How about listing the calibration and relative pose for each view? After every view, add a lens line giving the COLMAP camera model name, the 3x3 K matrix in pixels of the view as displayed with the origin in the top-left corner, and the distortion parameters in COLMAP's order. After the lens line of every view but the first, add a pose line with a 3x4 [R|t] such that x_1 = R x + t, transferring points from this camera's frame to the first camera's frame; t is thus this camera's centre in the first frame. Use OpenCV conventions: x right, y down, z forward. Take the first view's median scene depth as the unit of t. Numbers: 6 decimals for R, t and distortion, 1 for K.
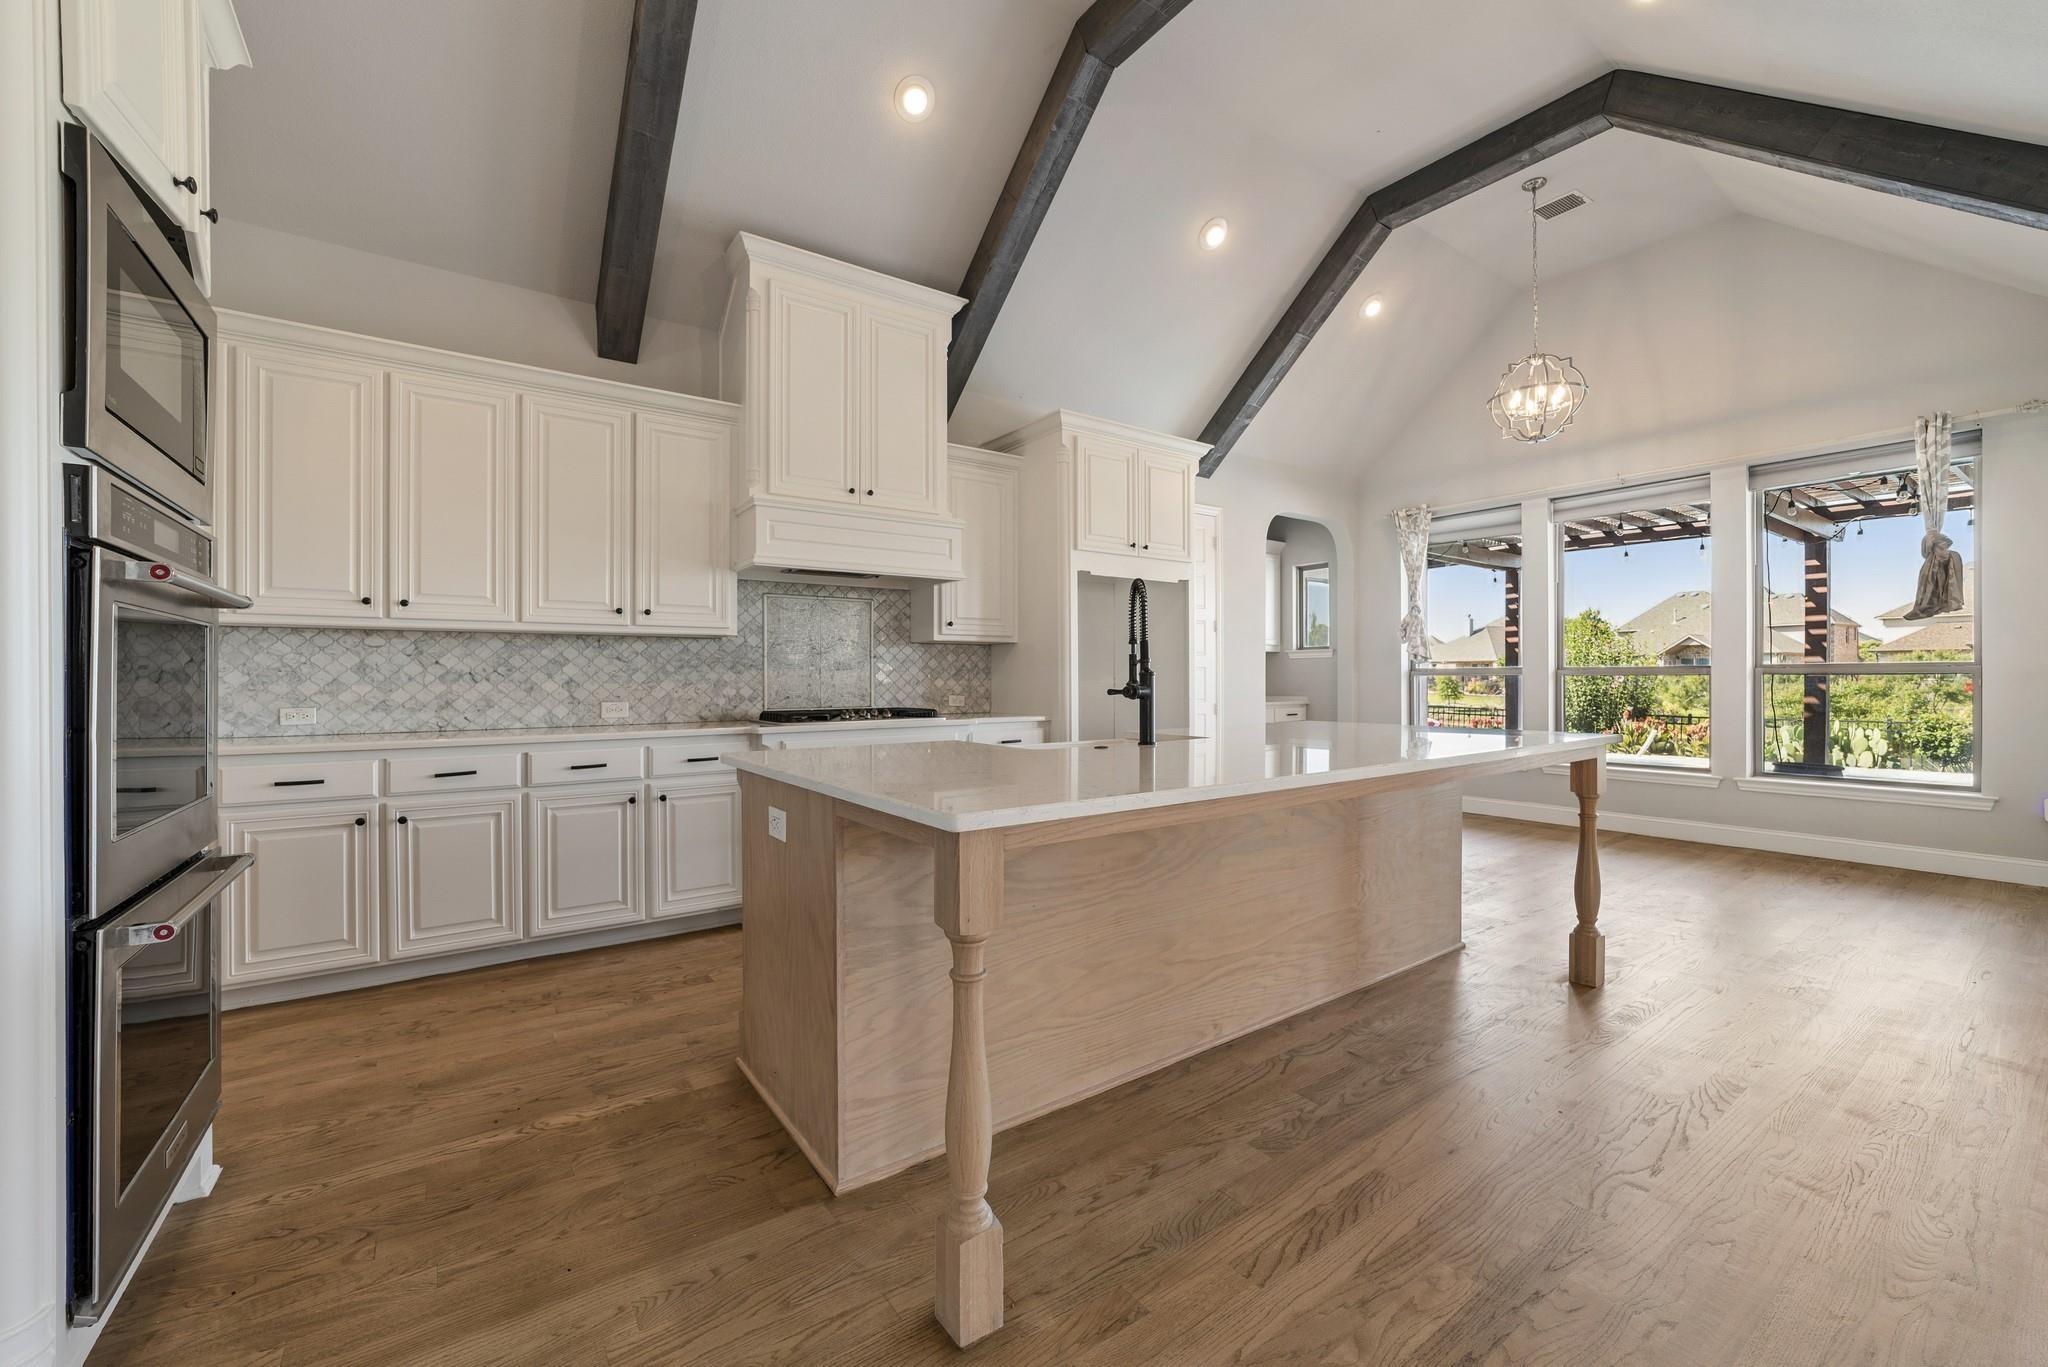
lens RADIAL K [[809.3, 0, 1028.1], [0, 809.3, 684.1], [0, 0, 1]] dist [-0.023774, 0.006051]
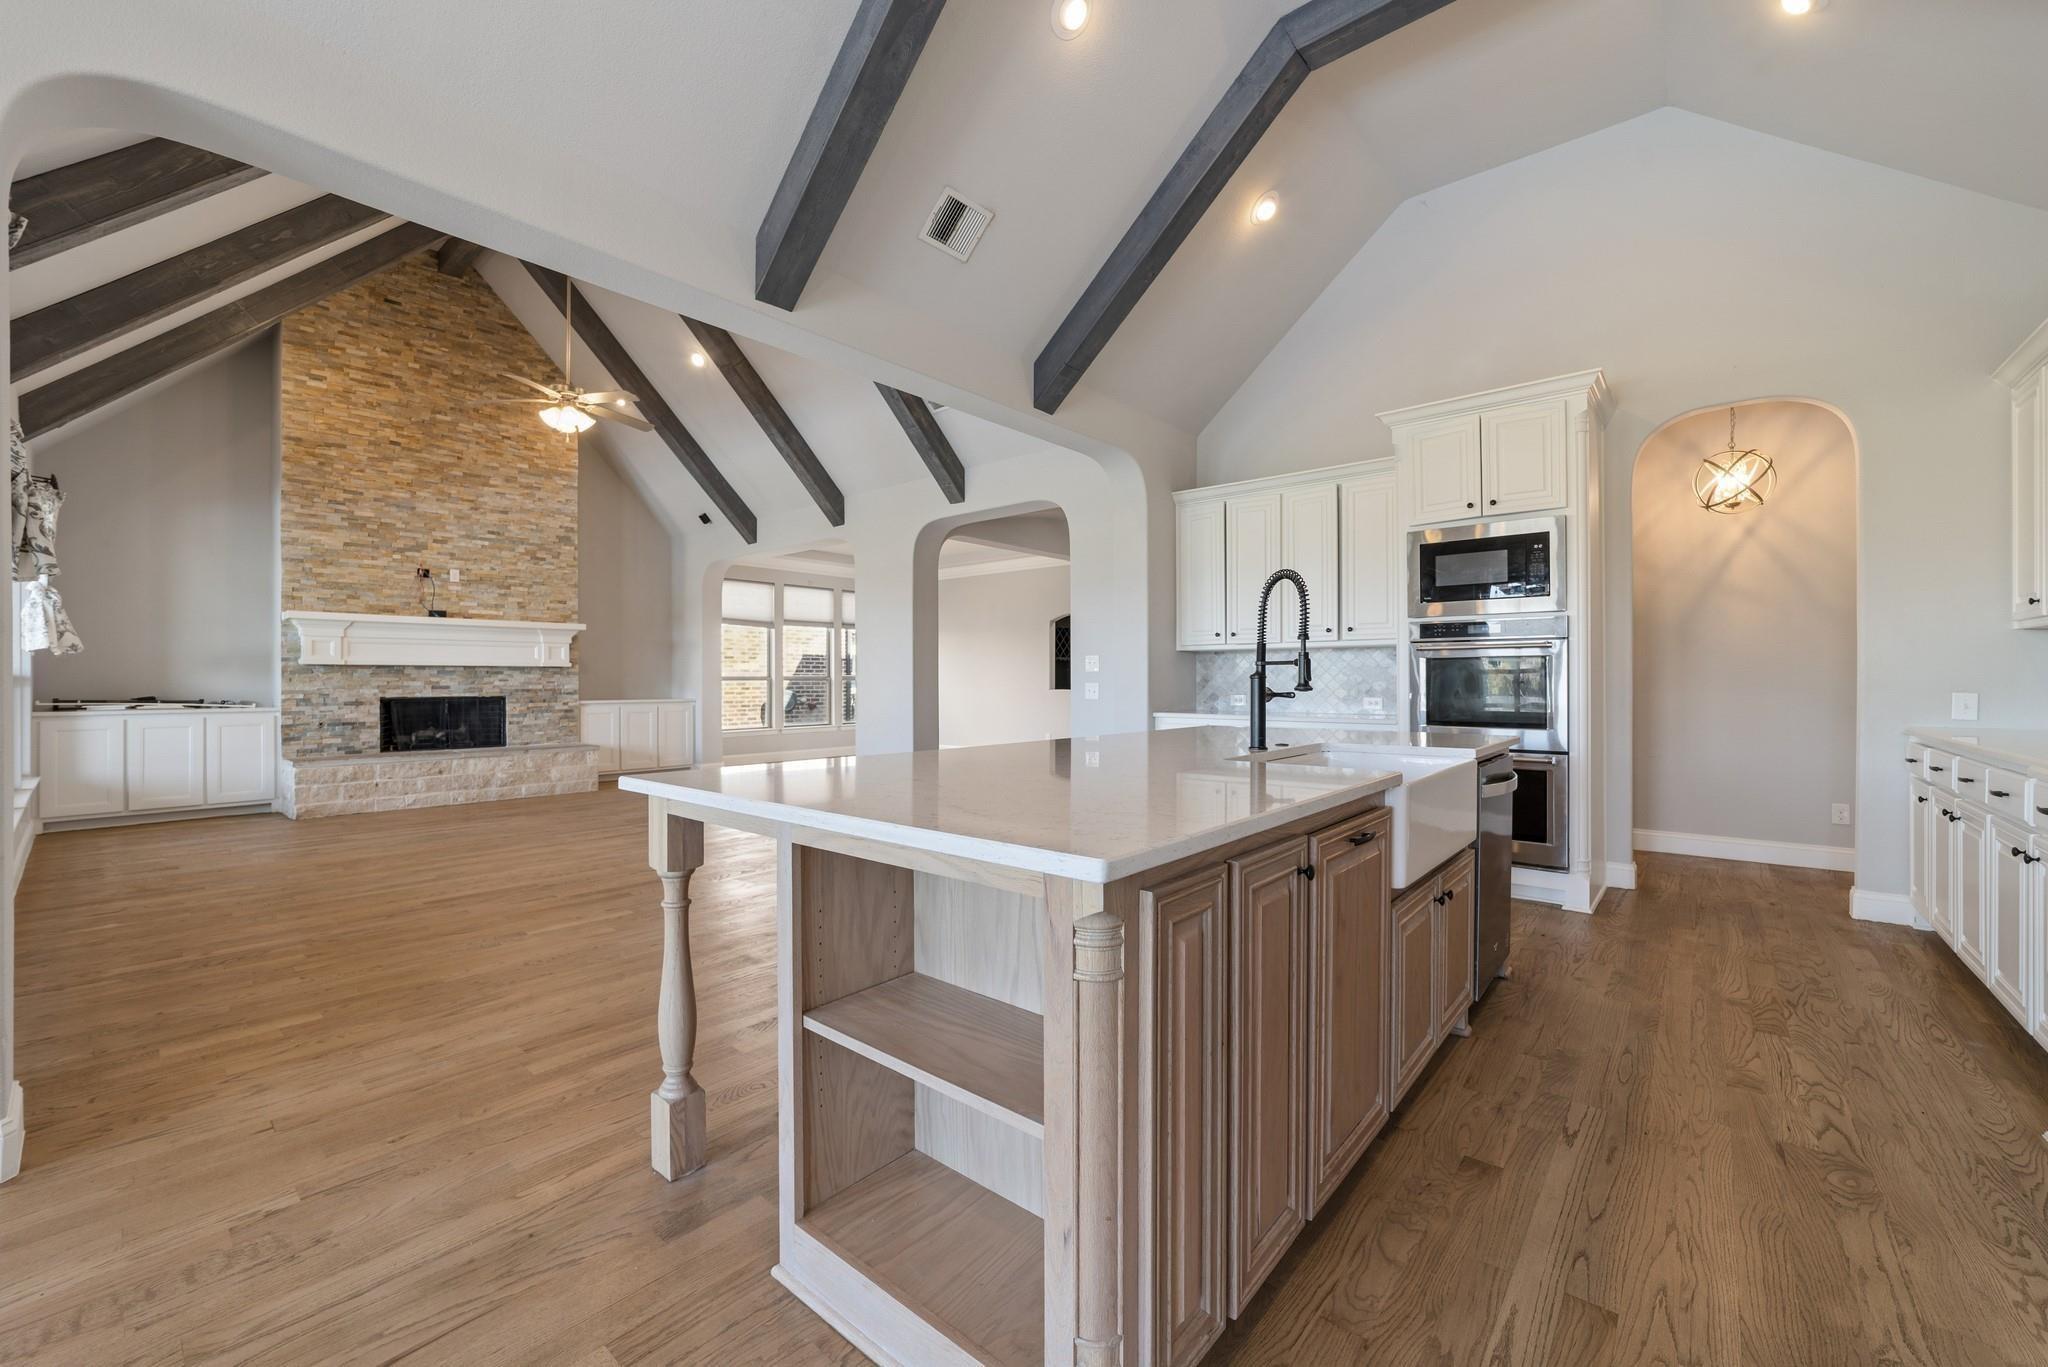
lens RADIAL K [[809.3, 0, 1020.5], [0, 809.3, 686.2], [0, 0, 1]] dist [-0.023774, 0.006051]
pose [[-0.975617, 0.006602, -0.219380, 0.437820], [0.003604, 0.999895, 0.014064, -0.010186], [0.219450, 0.012930, -0.975538, 1.300850]]
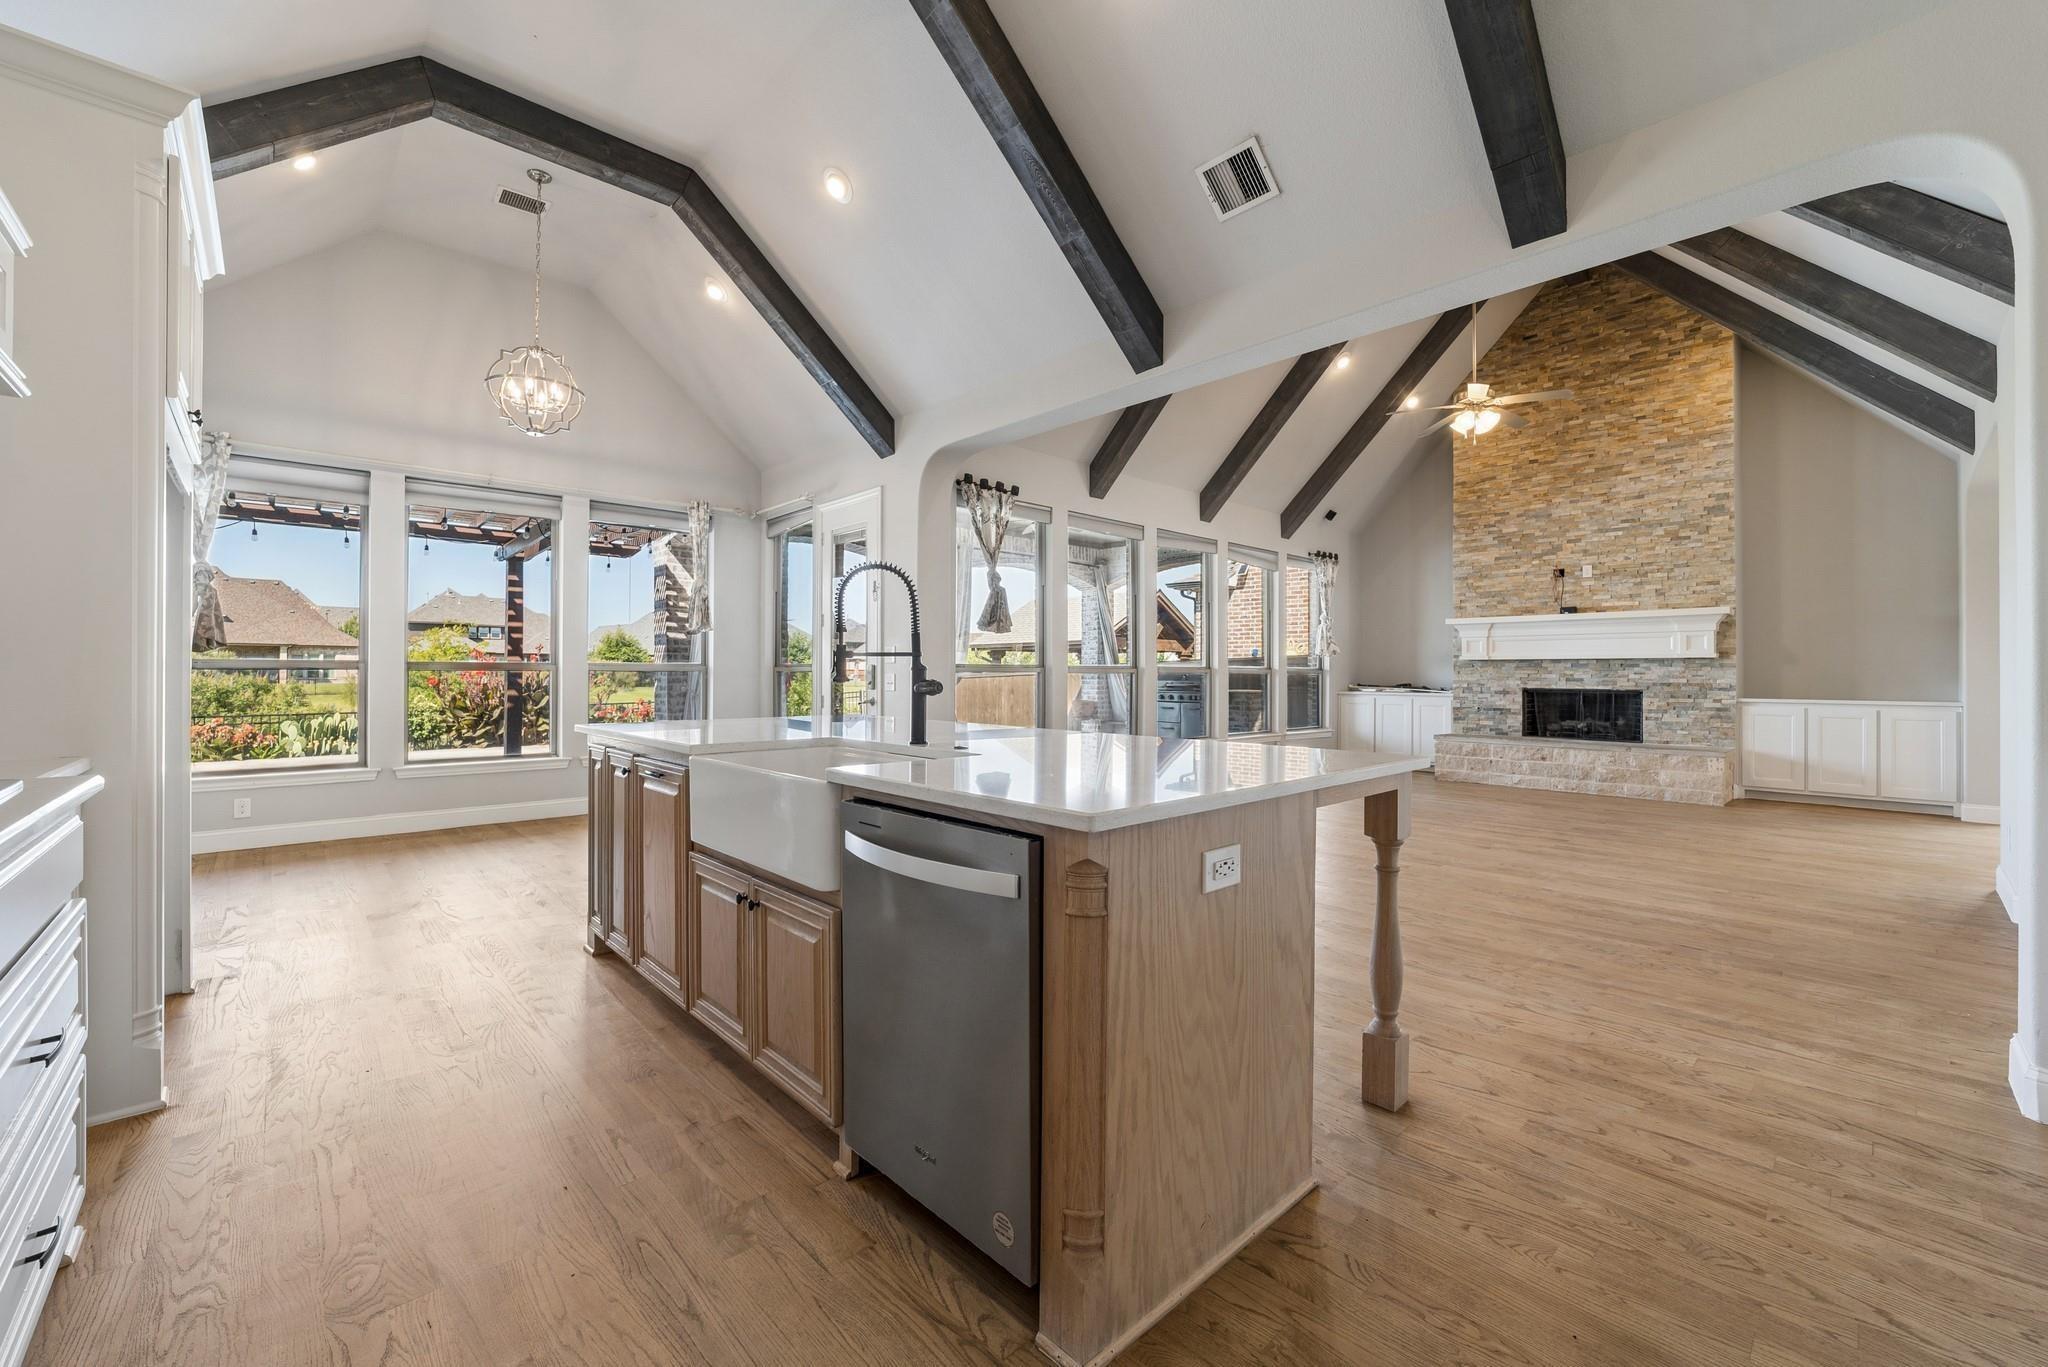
lens RADIAL K [[809.3, 0, 1022.1], [0, 809.3, 677.0], [0, 0, 1]] dist [-0.023774, 0.006051]
pose [[-0.114958, -0.002069, 0.993368, -0.552576], [0.004943, 0.999984, 0.002654, -0.004292], [-0.993358, 0.005215, -0.114946, 0.682235]]
